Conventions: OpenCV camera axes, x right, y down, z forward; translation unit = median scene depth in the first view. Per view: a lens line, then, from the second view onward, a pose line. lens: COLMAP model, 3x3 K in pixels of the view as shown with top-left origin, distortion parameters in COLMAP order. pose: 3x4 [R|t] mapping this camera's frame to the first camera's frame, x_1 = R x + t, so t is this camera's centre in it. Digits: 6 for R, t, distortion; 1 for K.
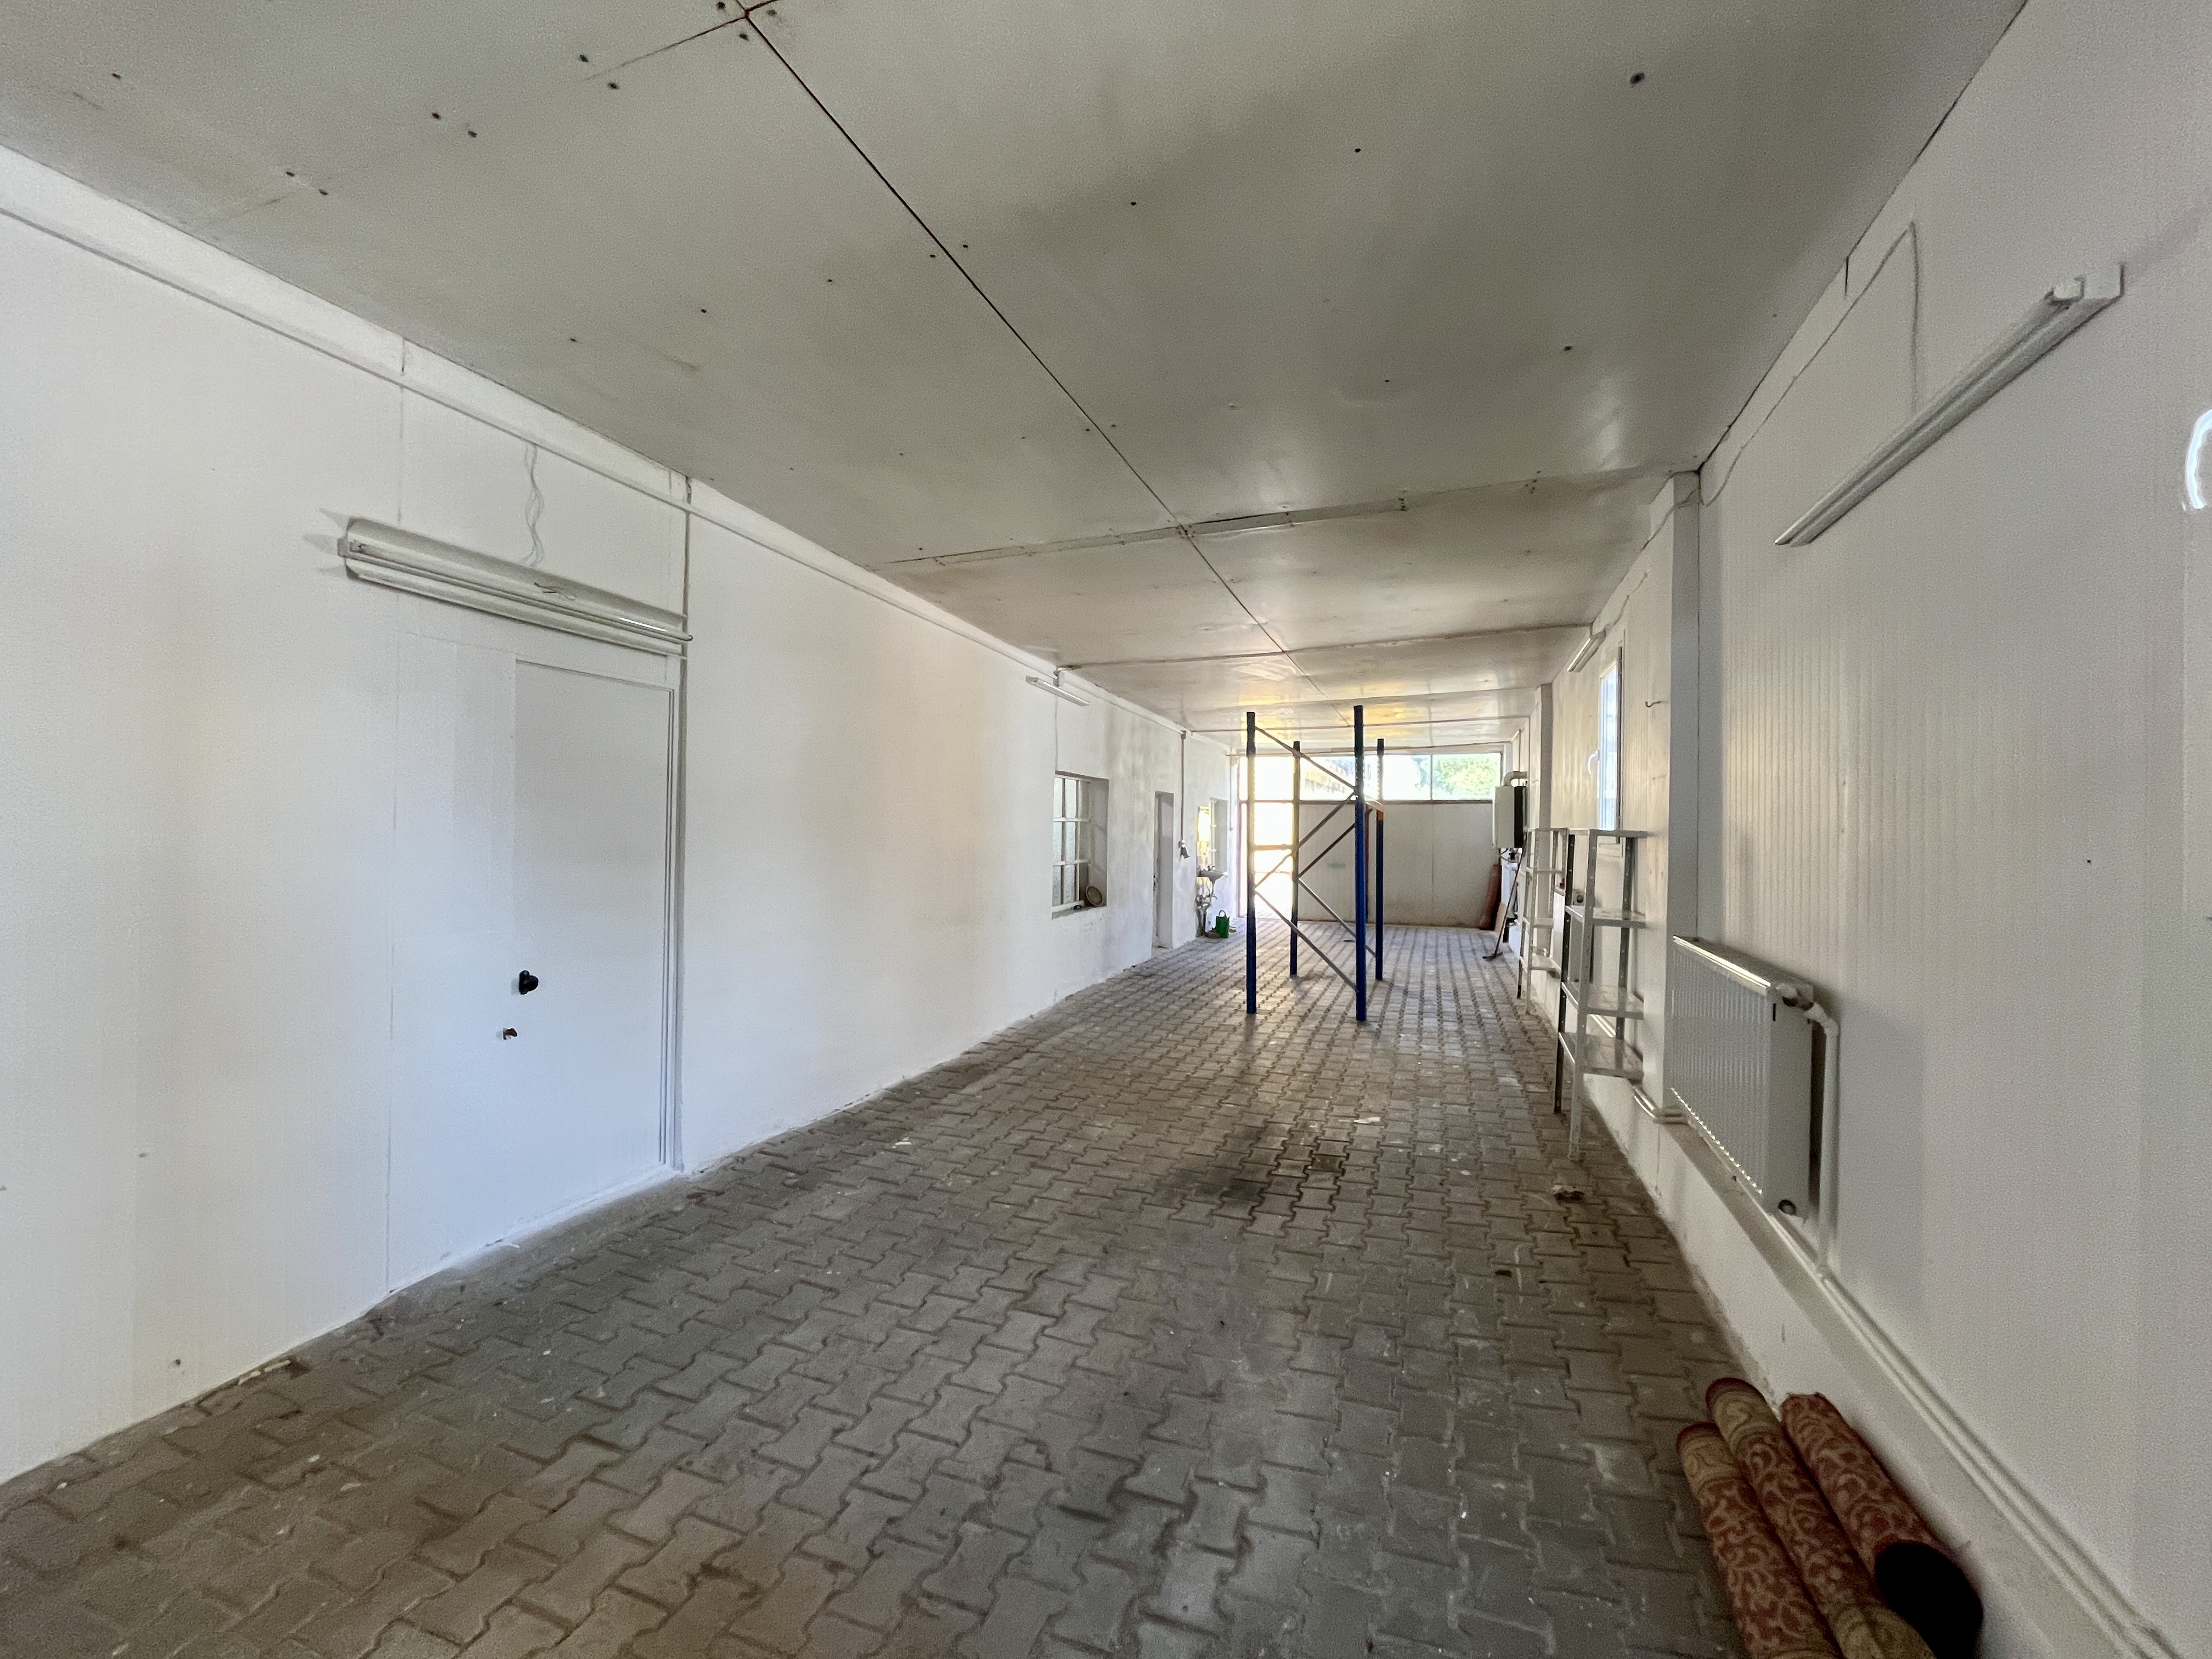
lens RADIAL K [[891.9, 0, 1106.0], [0, 891.9, 829.5], [0, 0, 1]] dist [-0.002257, -0.000189]
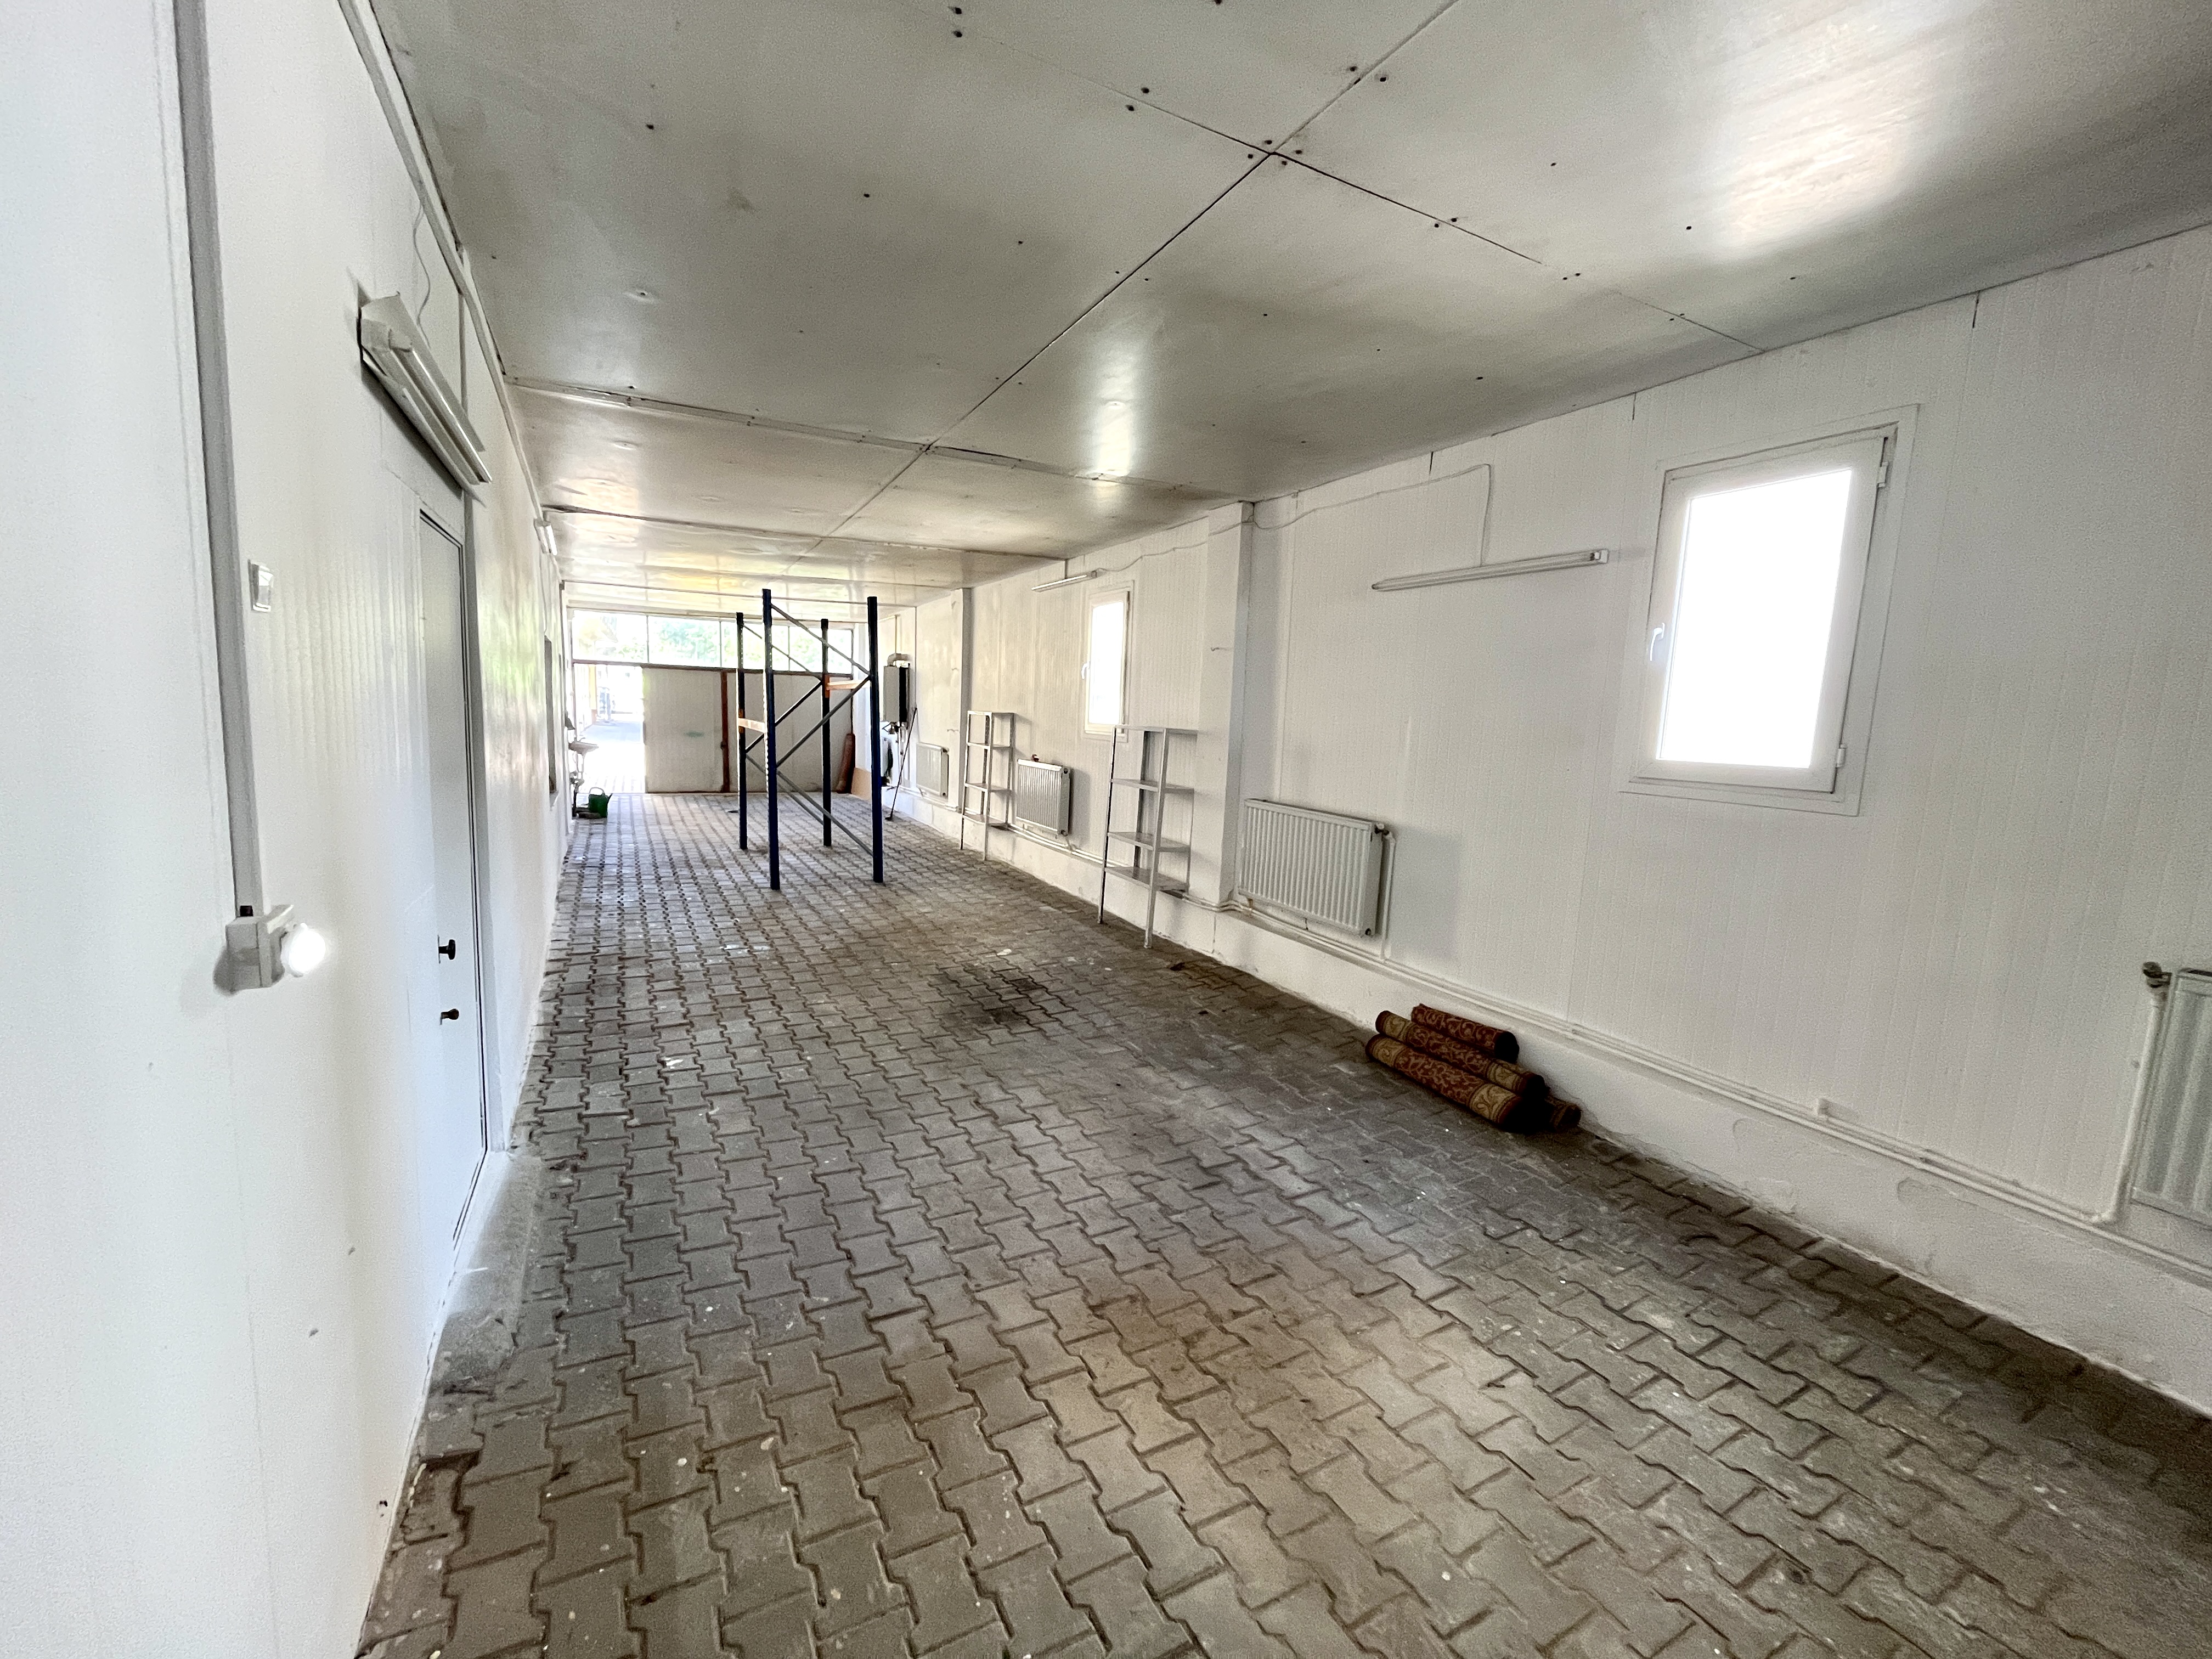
lens RADIAL K [[891.9, 0, 1106.0], [0, 891.9, 829.5], [0, 0, 1]] dist [-0.002257, -0.000189]
pose [[0.669909, -0.083374, 0.737747, -0.688856], [-0.033909, 0.989202, 0.142583, -0.046251], [-0.741668, -0.120534, 0.659848, 0.084464]]
